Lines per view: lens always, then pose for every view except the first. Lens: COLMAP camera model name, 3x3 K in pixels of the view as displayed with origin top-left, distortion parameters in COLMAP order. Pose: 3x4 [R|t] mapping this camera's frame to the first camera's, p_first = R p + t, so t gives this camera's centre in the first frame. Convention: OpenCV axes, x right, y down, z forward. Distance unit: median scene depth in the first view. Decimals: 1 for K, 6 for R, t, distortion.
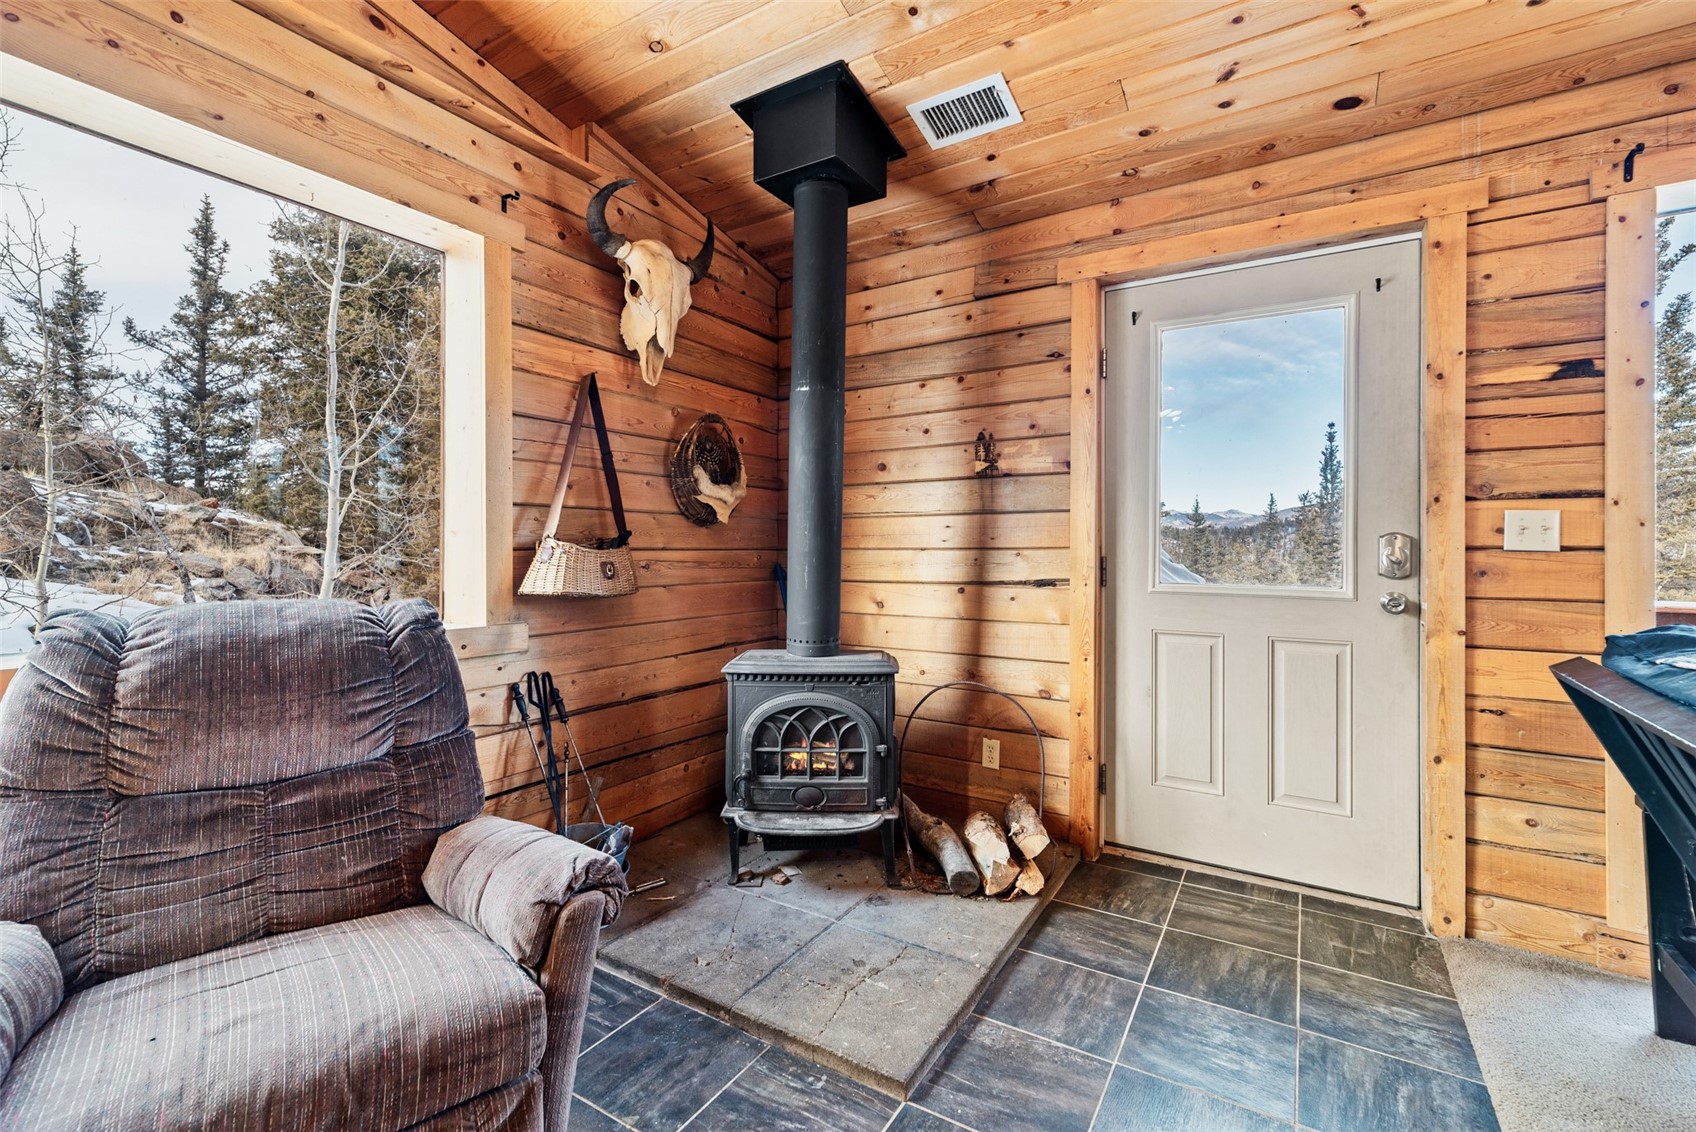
lens RADIAL K [[740.5, 0, 851.1], [0, 740.5, 544.0], [0, 0, 1]] dist [0.007213, 0.000161]
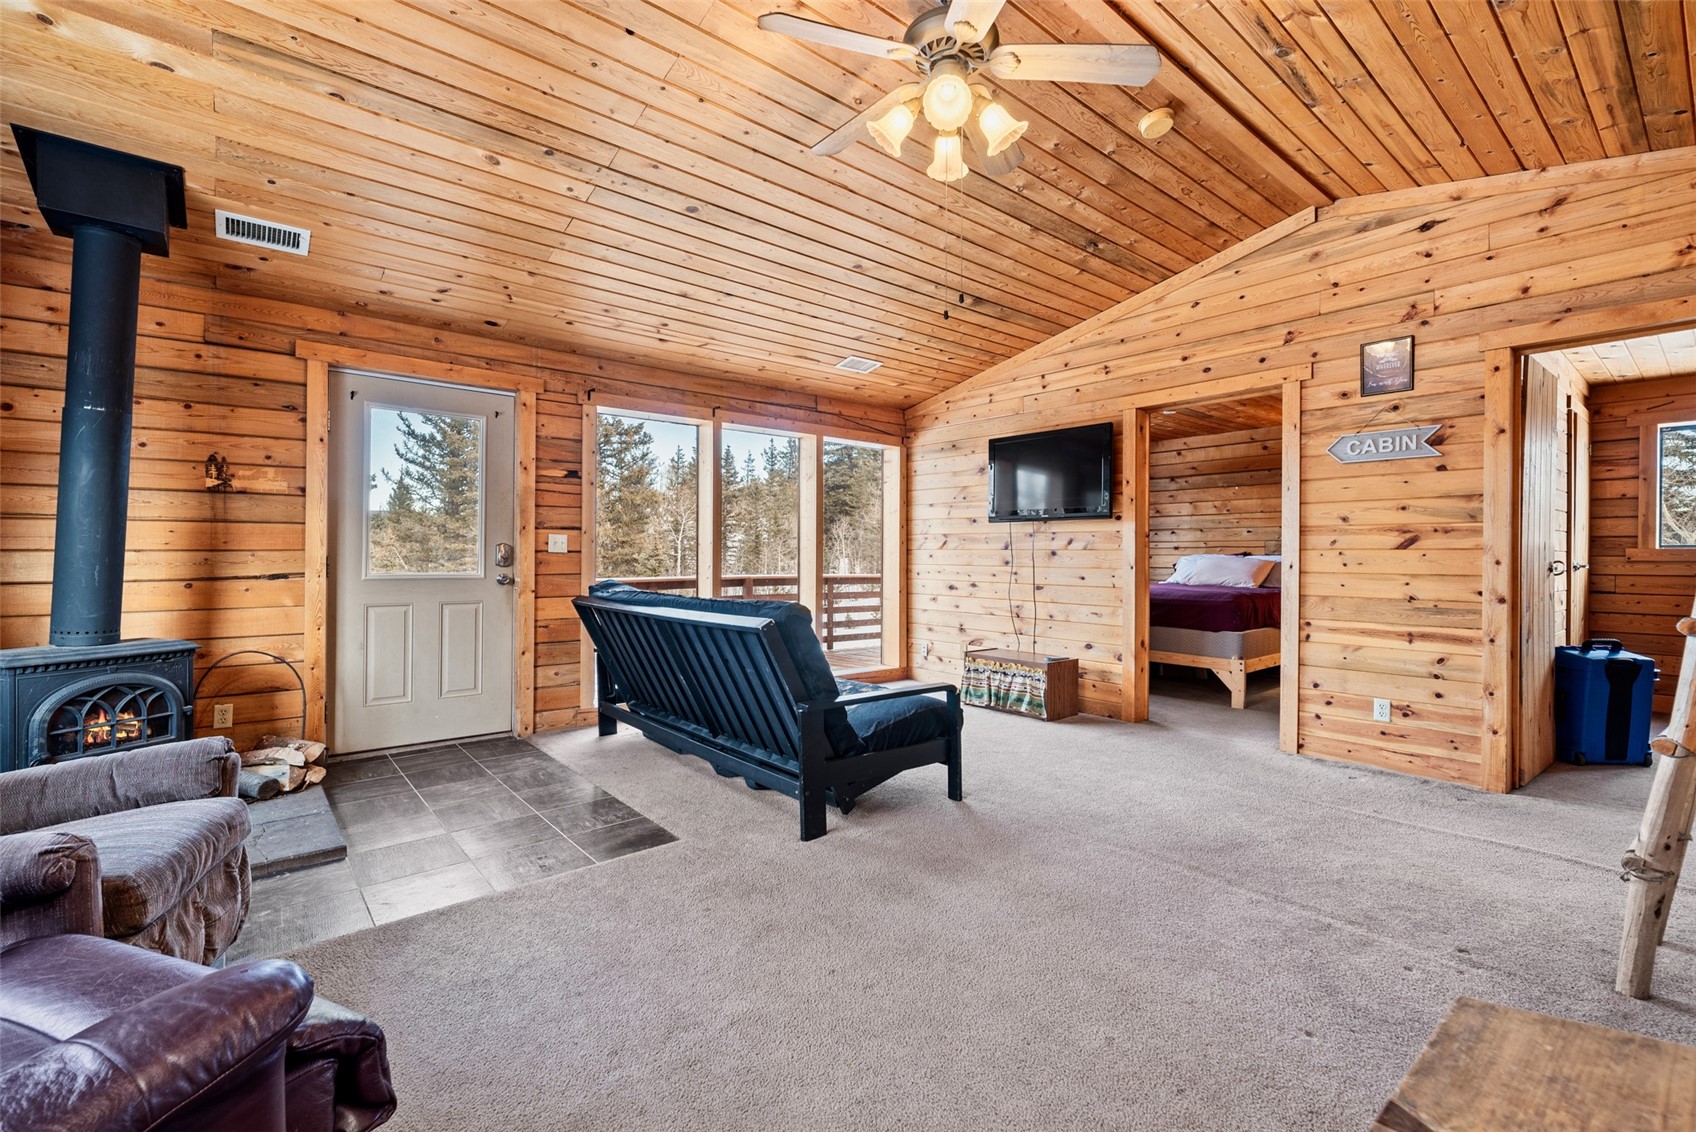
lens RADIAL K [[740.5, 0, 849.2], [0, 740.5, 556.9], [0, 0, 1]] dist [0.007213, 0.000161]
pose [[0.314297, -0.003116, 0.949320, -0.803763], [-0.008598, 0.999944, 0.006129, 0.000726], [-0.949286, -0.010089, 0.314252, -0.460470]]
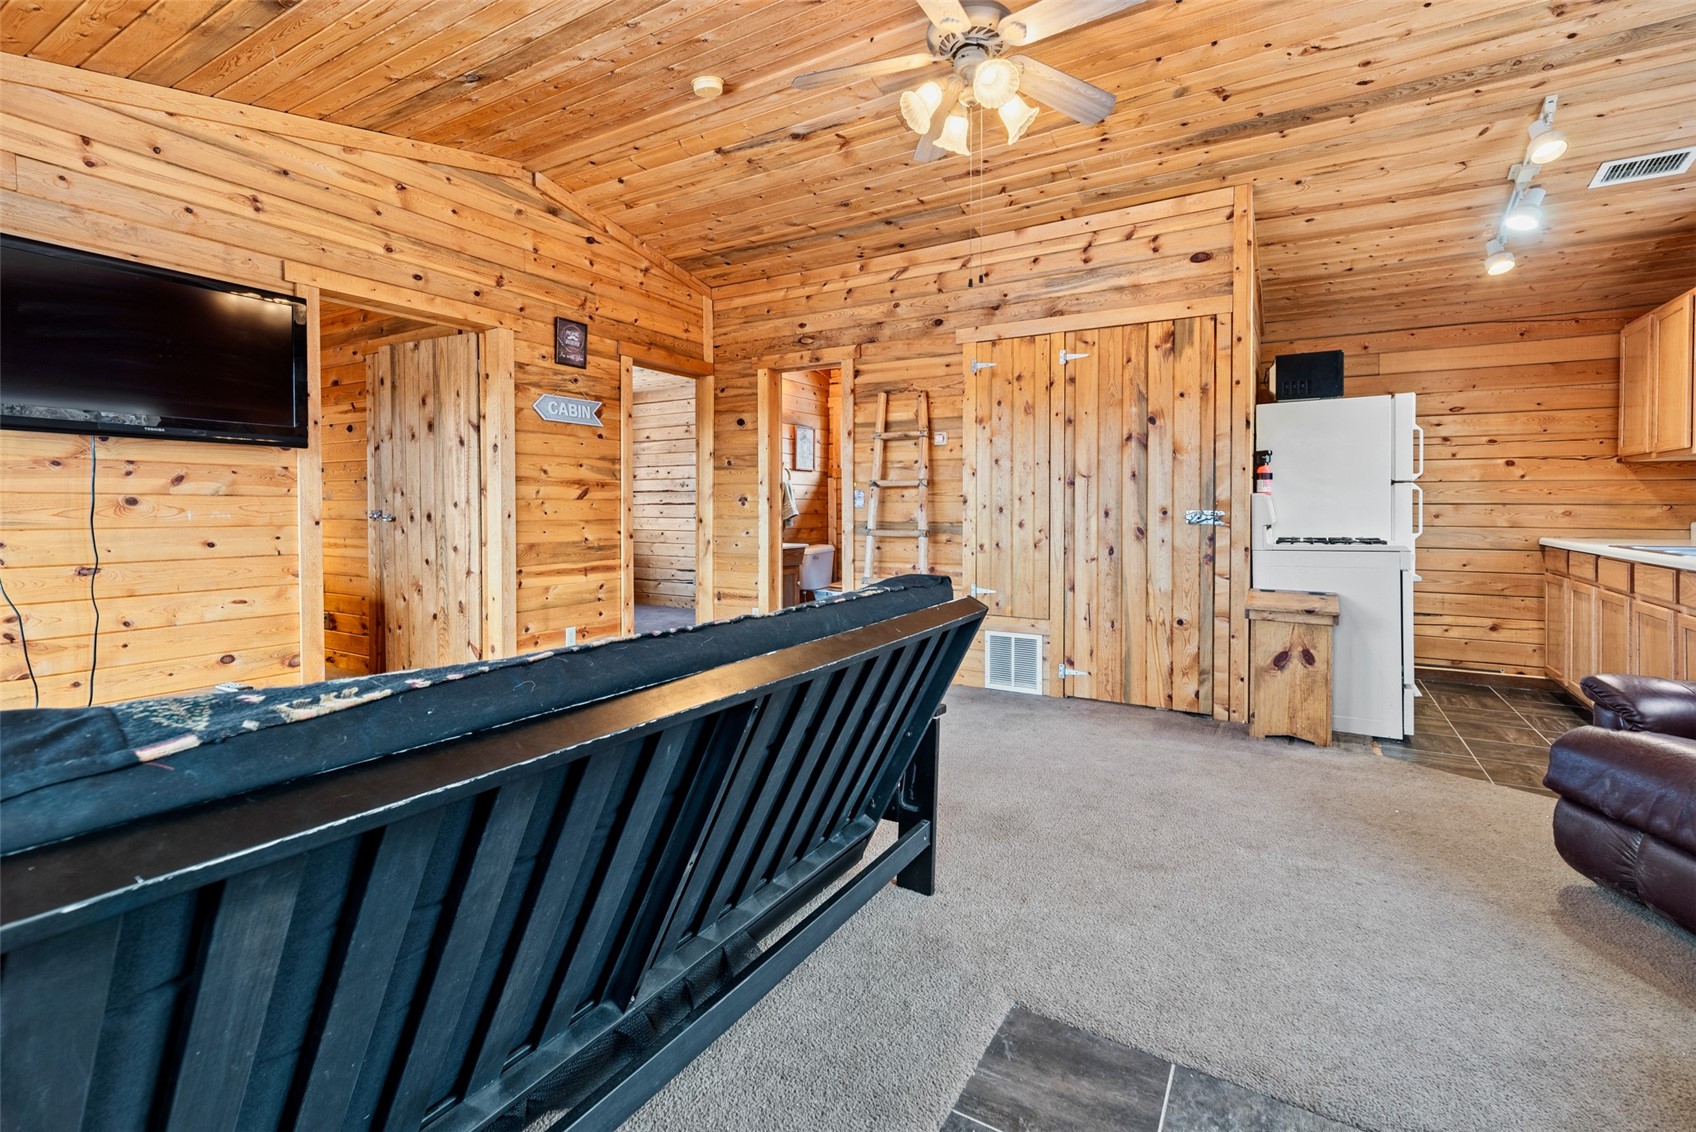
lens RADIAL K [[740.5, 0, 845.0], [0, 740.5, 517.0], [0, 0, 1]] dist [0.007213, 0.000161]
pose [[-0.999919, -0.000718, -0.012697, 0.434877], [-0.000839, 0.999954, 0.009508, 0.010861], [0.012690, 0.009518, -0.999874, 0.854719]]
